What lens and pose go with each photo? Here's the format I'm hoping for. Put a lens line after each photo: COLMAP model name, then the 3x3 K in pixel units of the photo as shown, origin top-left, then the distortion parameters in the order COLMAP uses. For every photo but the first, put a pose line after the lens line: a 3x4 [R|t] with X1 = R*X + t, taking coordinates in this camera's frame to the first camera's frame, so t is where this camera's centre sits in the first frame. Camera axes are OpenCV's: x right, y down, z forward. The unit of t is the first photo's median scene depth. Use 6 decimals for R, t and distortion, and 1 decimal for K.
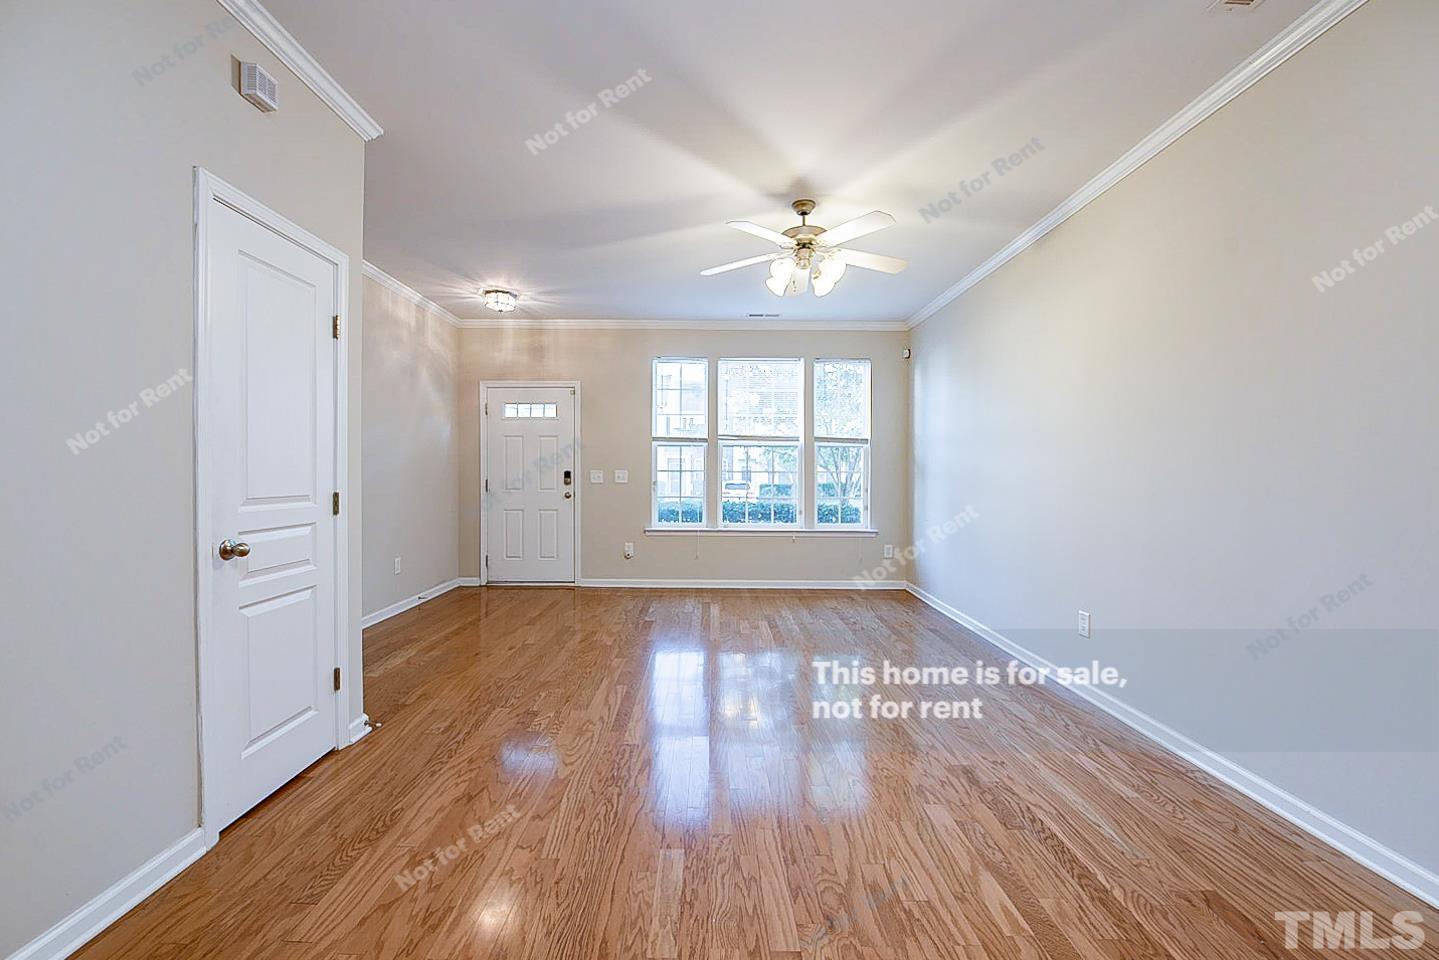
lens RADIAL K [[577.2, 0, 718.1], [0, 577.2, 482.7], [0, 0, 1]] dist [-0.000406, -0.000089]
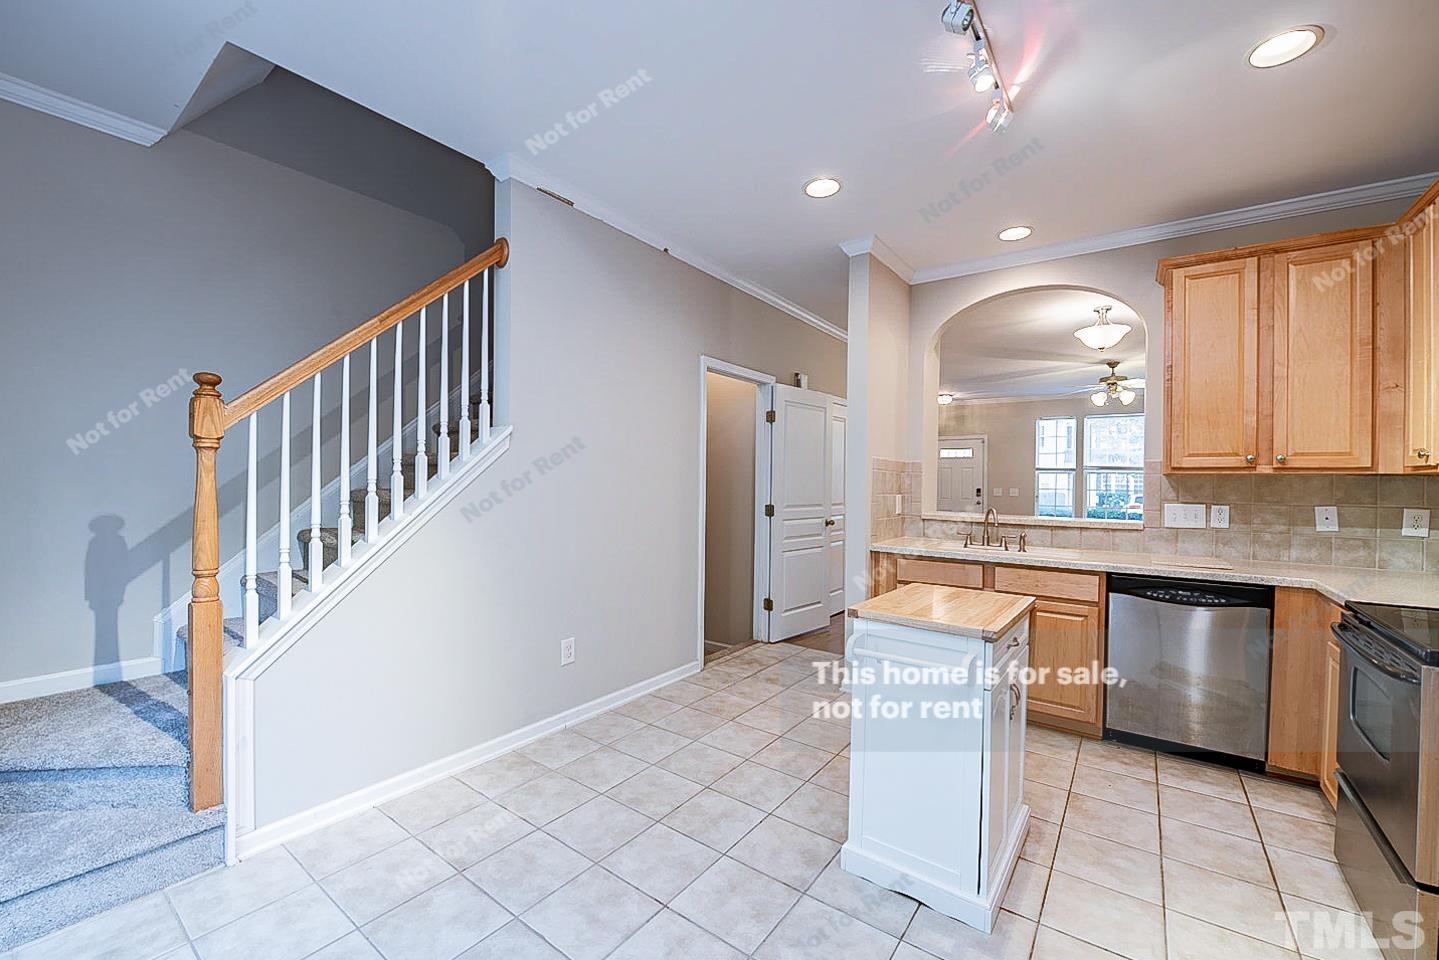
lens RADIAL K [[577.2, 0, 718.1], [0, 577.2, 482.7], [0, 0, 1]] dist [-0.000406, -0.000089]
pose [[0.796757, 0.006974, -0.604260, 0.151507], [-0.012384, 0.999912, -0.004789, -0.019527], [0.604173, 0.011299, 0.796773, -0.806481]]
